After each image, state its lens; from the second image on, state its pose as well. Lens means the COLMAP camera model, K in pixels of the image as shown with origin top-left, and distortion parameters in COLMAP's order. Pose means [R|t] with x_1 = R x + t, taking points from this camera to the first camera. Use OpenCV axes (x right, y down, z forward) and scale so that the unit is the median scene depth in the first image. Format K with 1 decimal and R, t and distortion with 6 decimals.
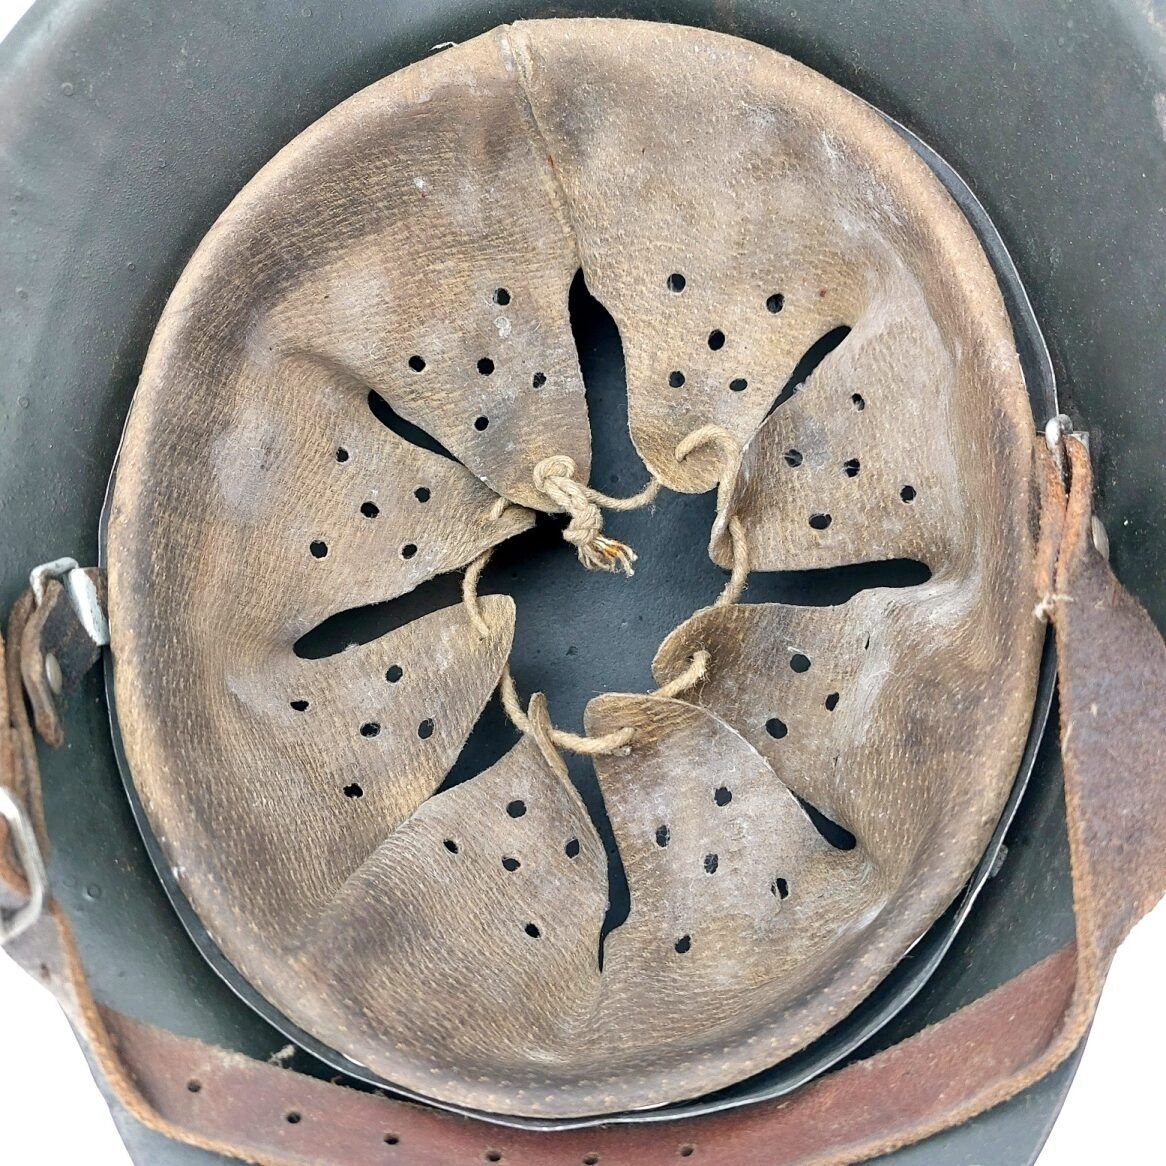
lens RADIAL K [[1074.2, 0, 570.6], [0, 1074.2, 587.7], [0, 0, 1]] dist [-0.001822, 0.000000]
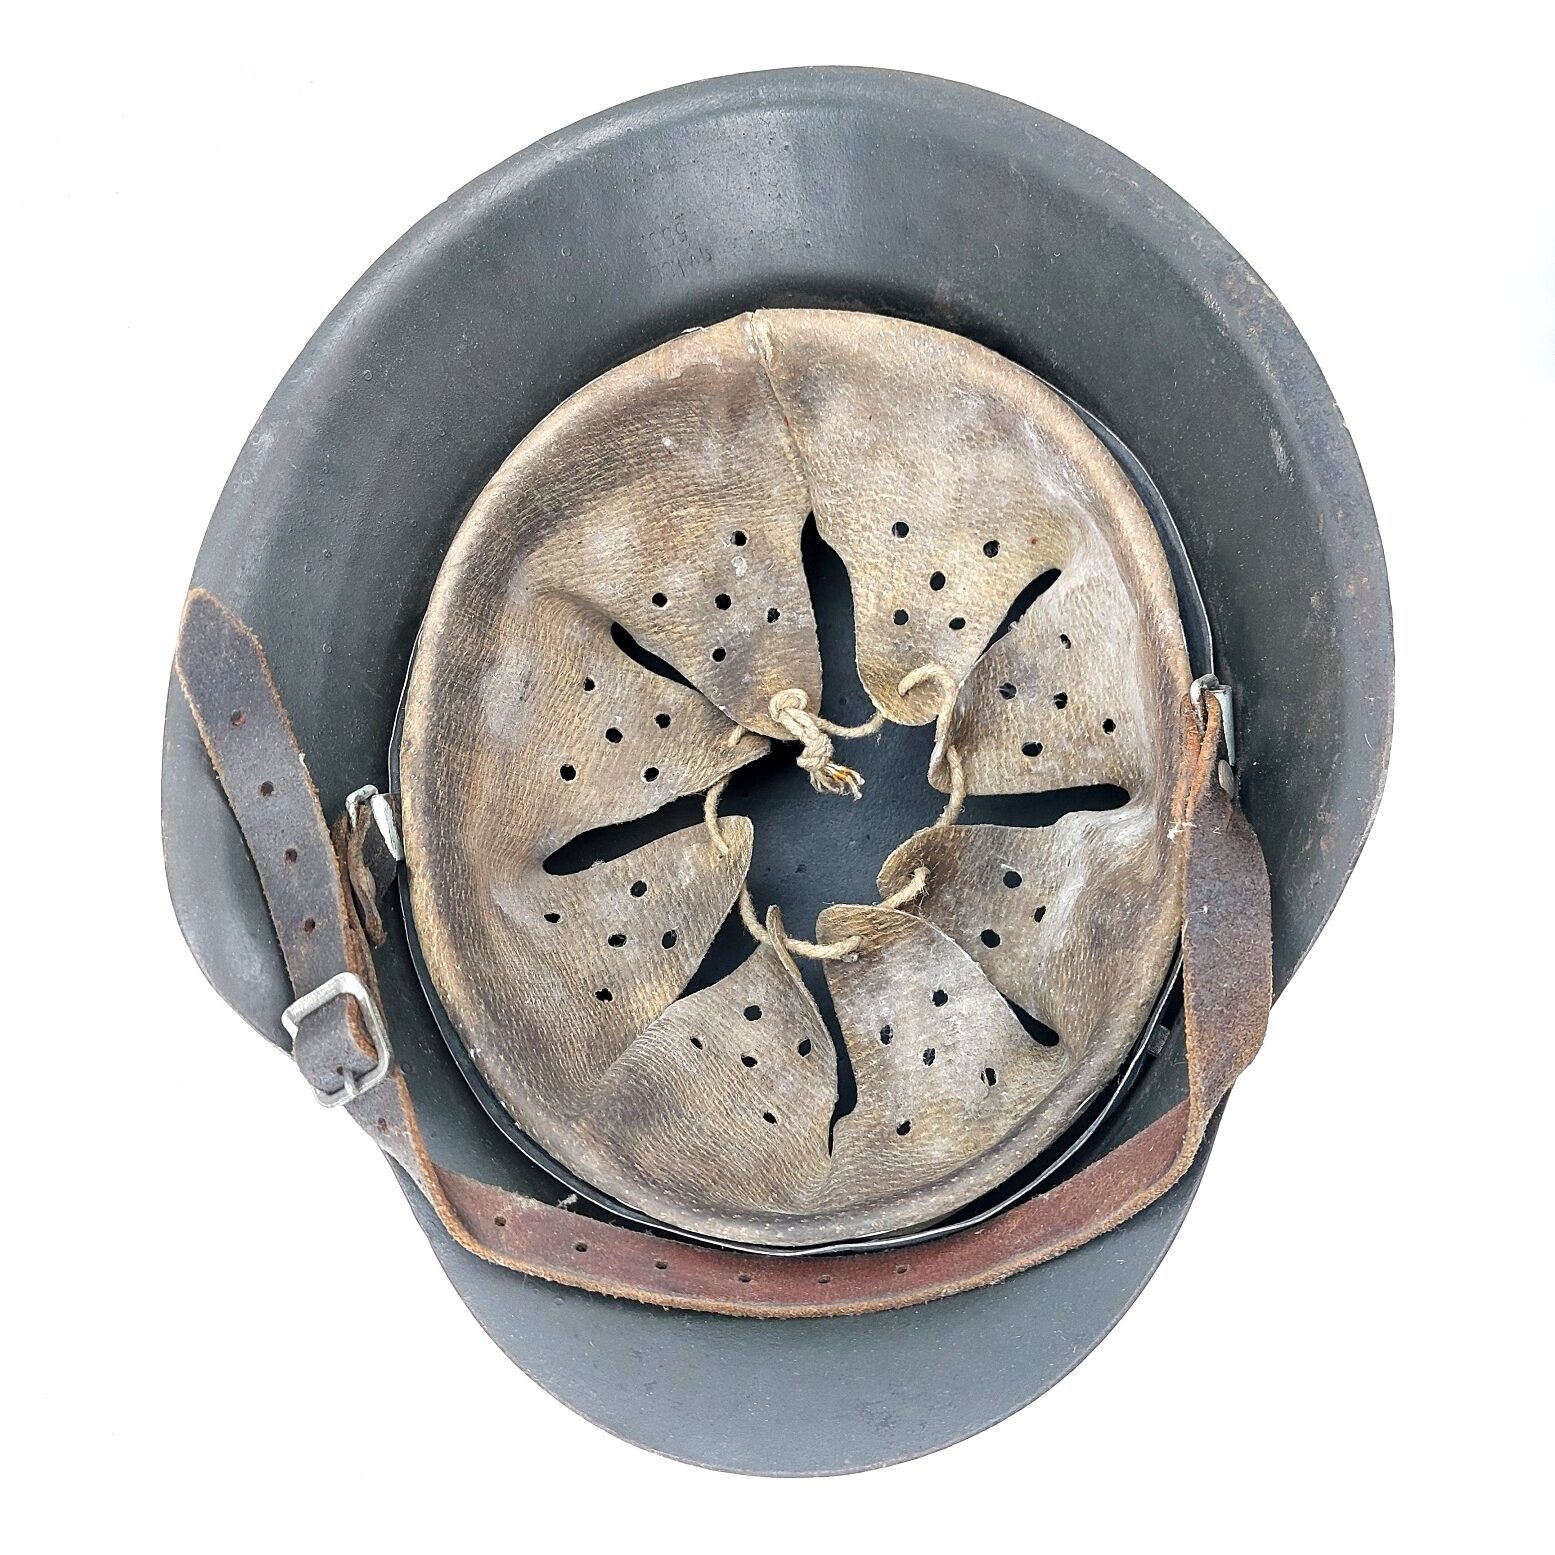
lens RADIAL K [[1432.5, 0, 792.8], [0, 1432.5, 768.9], [0, 0, 1]] dist [-0.001822, 0.000000]
pose [[0.999955, 0.002720, 0.009094, -0.025928], [-0.002575, 0.999870, -0.015892, -0.020036], [-0.009136, 0.015868, 0.999832, -0.495847]]
